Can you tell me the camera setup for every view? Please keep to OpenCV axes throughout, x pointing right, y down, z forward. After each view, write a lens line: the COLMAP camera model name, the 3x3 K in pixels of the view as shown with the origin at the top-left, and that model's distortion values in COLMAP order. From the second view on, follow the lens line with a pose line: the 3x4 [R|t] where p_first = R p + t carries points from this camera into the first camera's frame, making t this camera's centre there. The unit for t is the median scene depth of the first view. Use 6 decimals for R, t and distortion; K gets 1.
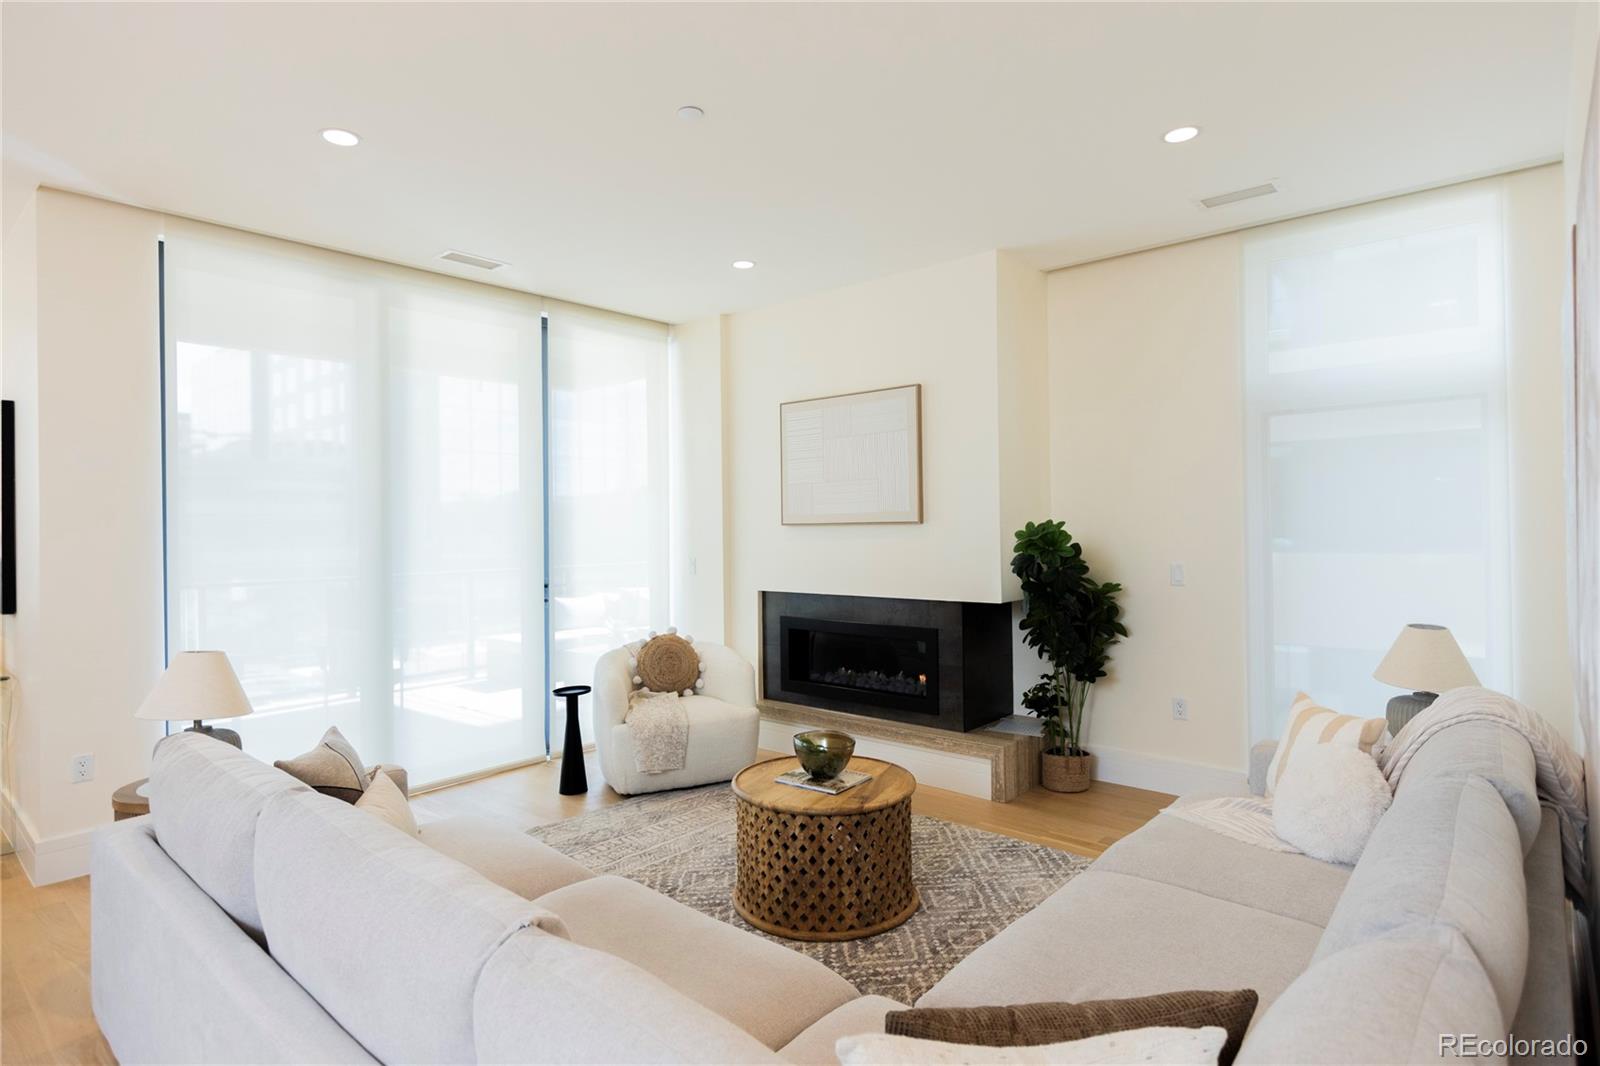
lens RADIAL K [[852.9, 0, 798.7], [0, 852.9, 520.8], [0, 0, 1]] dist [-0.001075, -0.000007]
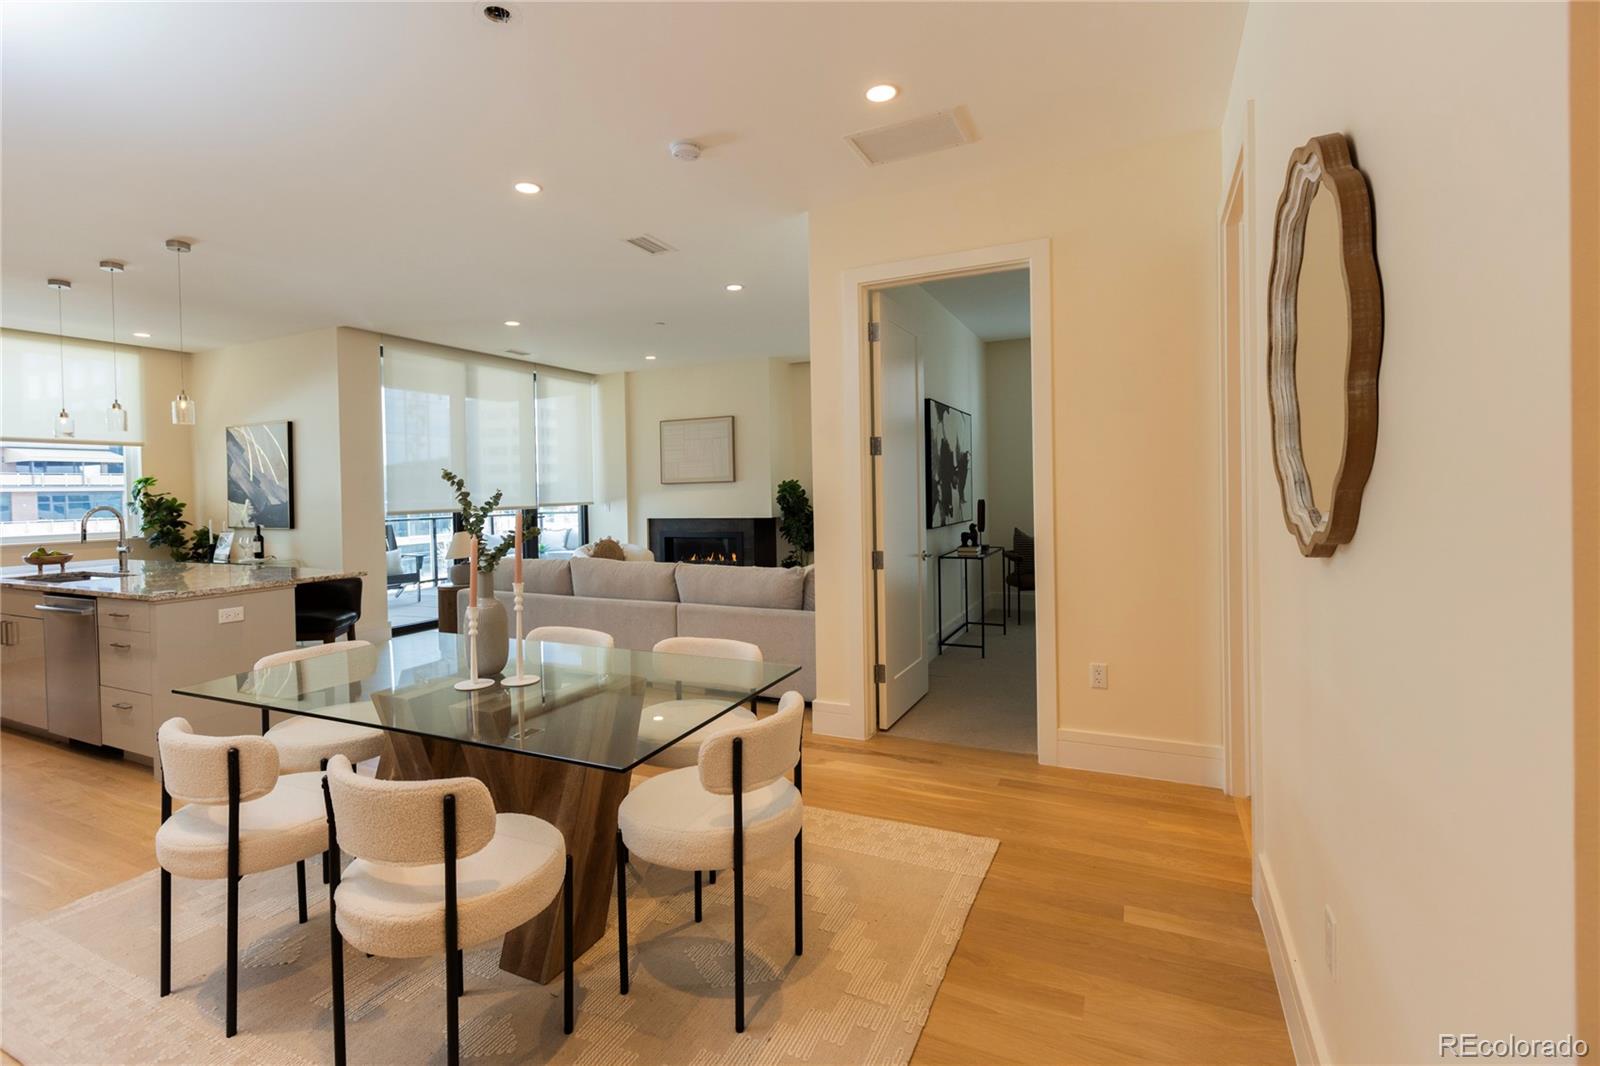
lens RADIAL K [[731.1, 0, 763.2], [0, 731.1, 492.7], [0, 0, 1]] dist [0.005208, -0.000185]
pose [[0.971469, -0.008113, 0.237029, -0.229841], [0.006579, 0.999952, 0.007262, 0.017938], [-0.237076, -0.005496, 0.971475, -0.825017]]
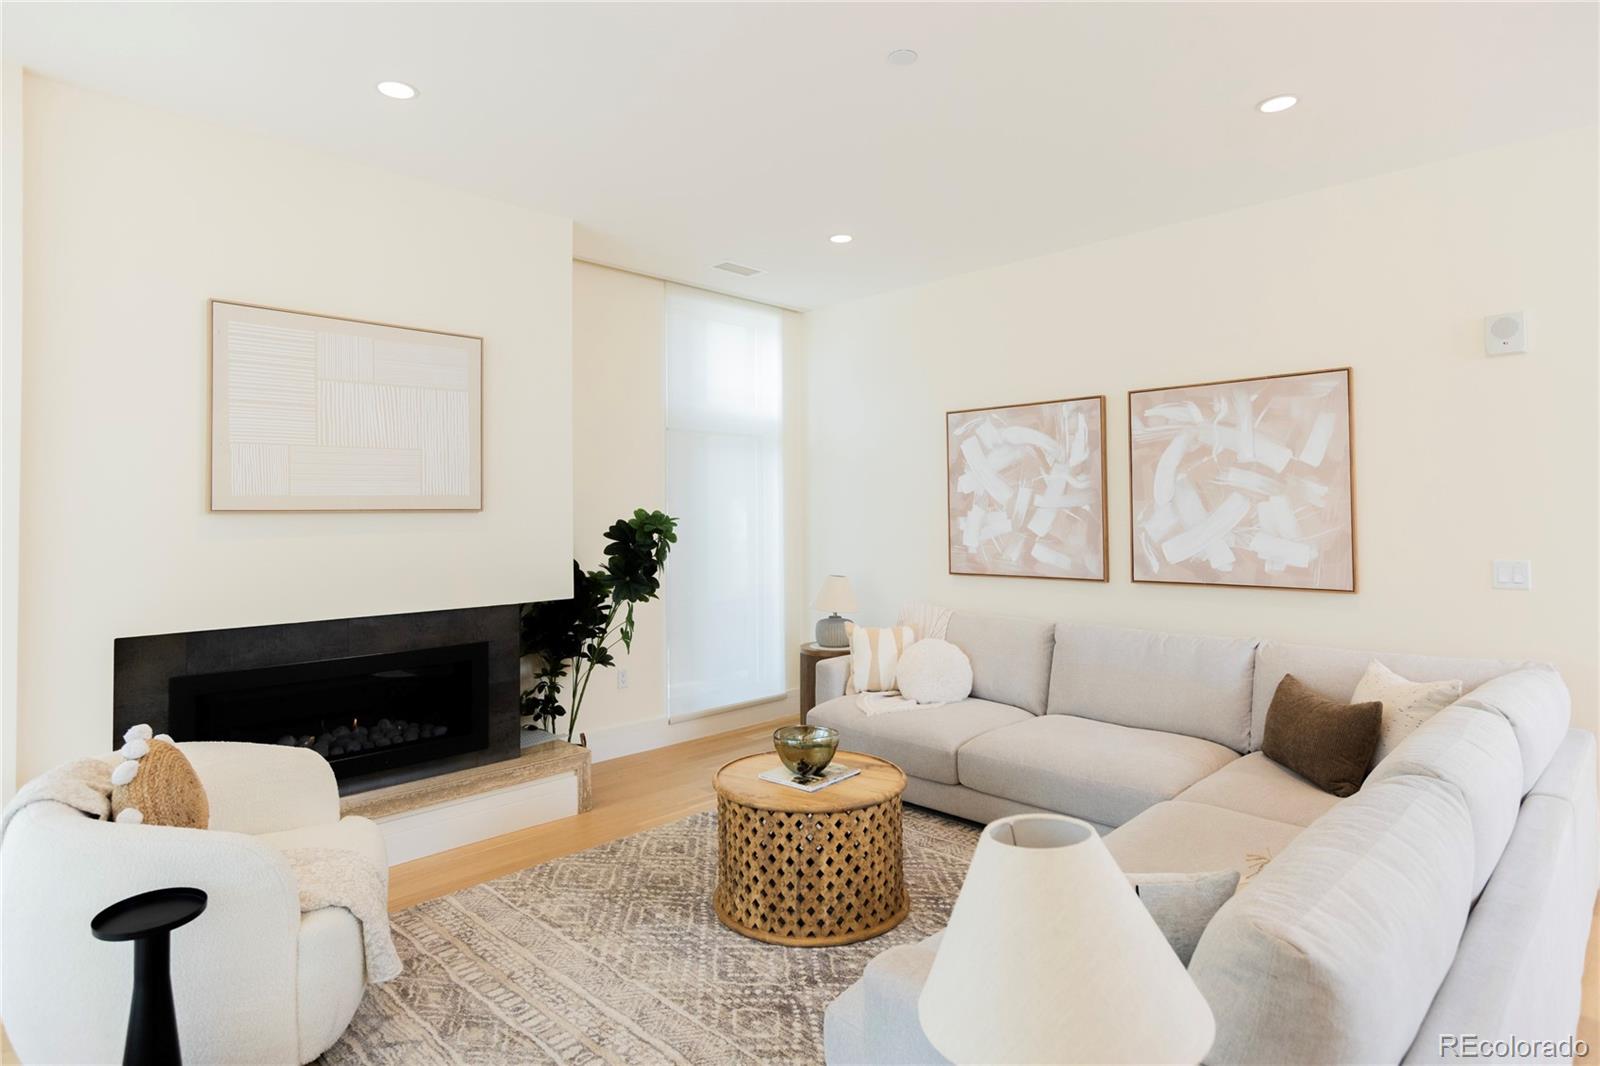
lens RADIAL K [[852.9, 0, 800.7], [0, 852.9, 497.7], [0, 0, 1]] dist [-0.001075, -0.000007]
pose [[0.058831, 0.031944, 0.997757, -0.678313], [0.002263, 0.999481, -0.032133, 0.017680], [-0.998265, 0.004149, 0.058728, 0.694994]]
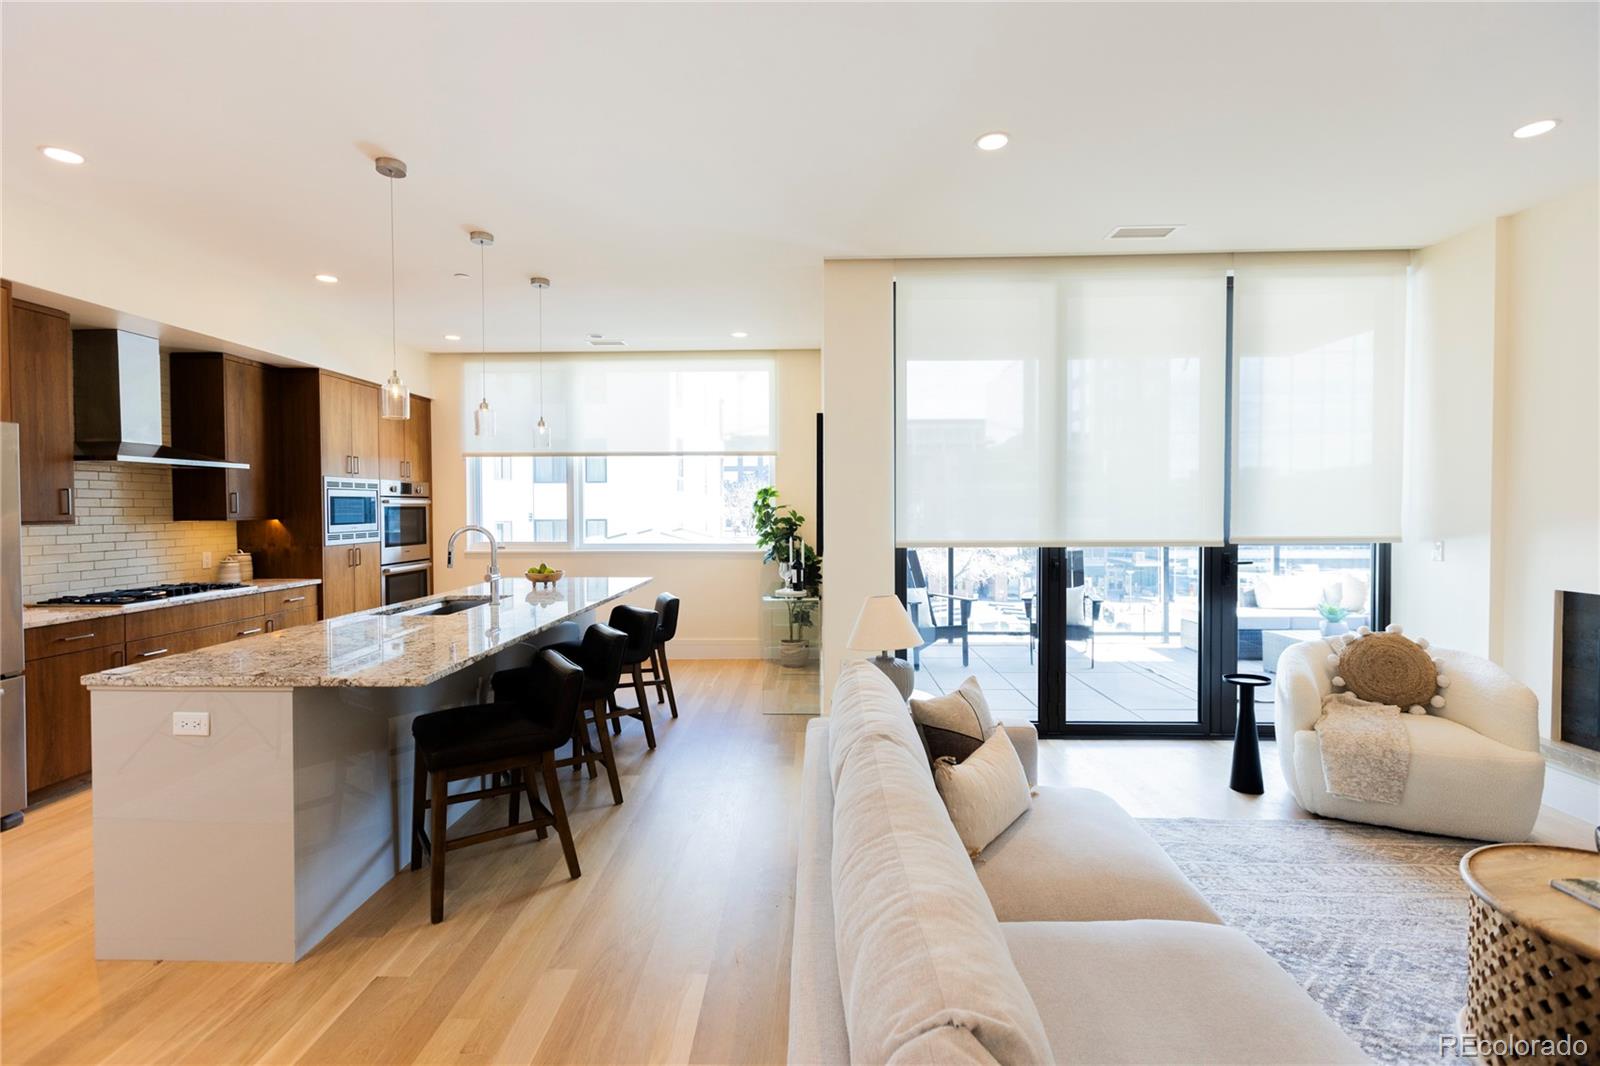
lens RADIAL K [[718.1, 0, 791.4], [0, 718.1, 521.2], [0, 0, 1]] dist [0.004378, -0.000650]
pose [[0.631609, 0.027678, -0.774793, 0.018986], [-0.001103, 0.999394, 0.034802, 0.003522], [0.775287, -0.021127, 0.631256, 0.143931]]
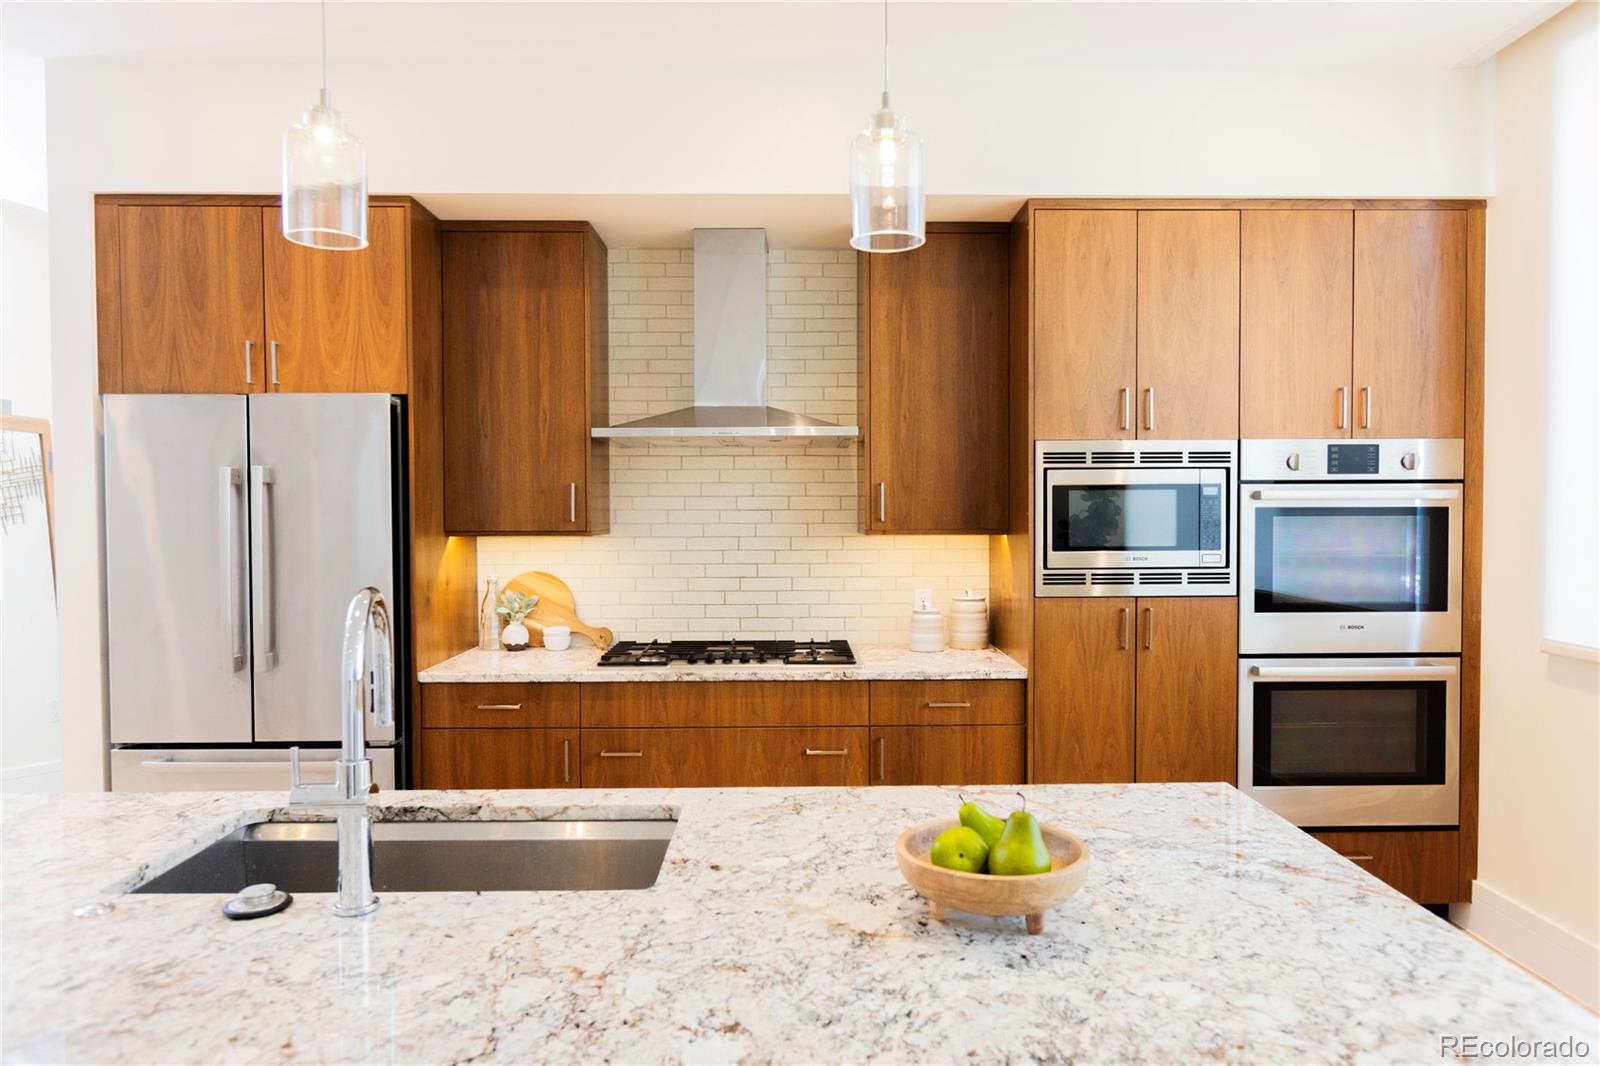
lens RADIAL K [[979.7, 0, 813.0], [0, 979.7, 529.9], [0, 0, 1]] dist [-0.000963, -0.003190]
pose [[-0.739717, 0.031266, -0.672191, -0.786237], [0.017809, 0.999480, 0.026890, 0.014954], [0.672682, 0.007920, -0.739889, 0.721149]]
